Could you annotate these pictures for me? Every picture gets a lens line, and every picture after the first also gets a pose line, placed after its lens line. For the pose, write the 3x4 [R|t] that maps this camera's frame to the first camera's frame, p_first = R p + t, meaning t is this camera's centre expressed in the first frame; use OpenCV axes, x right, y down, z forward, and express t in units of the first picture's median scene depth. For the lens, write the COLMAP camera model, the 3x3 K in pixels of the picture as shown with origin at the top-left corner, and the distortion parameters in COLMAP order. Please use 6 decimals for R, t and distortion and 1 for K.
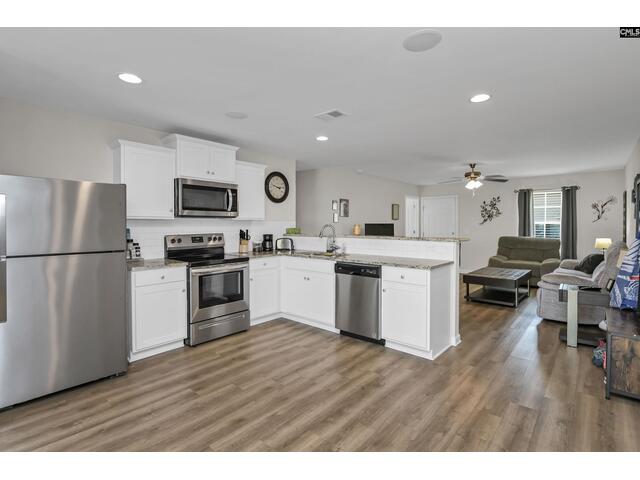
lens RADIAL K [[321.1, 0, 321.2], [0, 321.1, 234.4], [0, 0, 1]] dist [-0.000332, -0.000215]
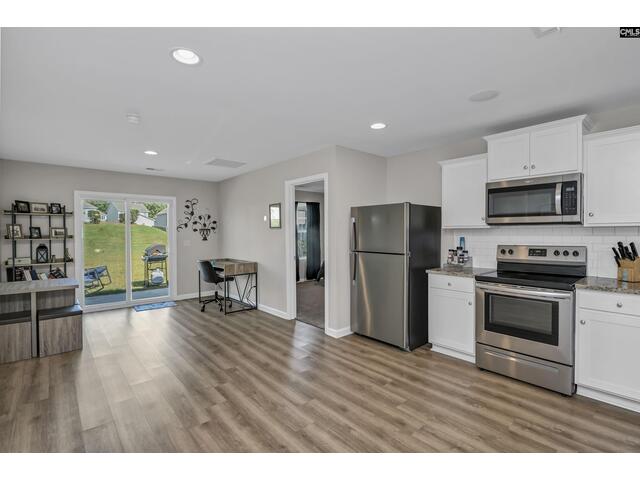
lens RADIAL K [[307.4, 0, 318.2], [0, 307.4, 236.6], [0, 0, 1]] dist [-0.004634, -0.001072]
pose [[-0.142872, 0.018741, -0.989564, 0.414772], [-0.025469, 0.999420, 0.022605, -0.024401], [0.989413, 0.028433, -0.142312, 0.534416]]
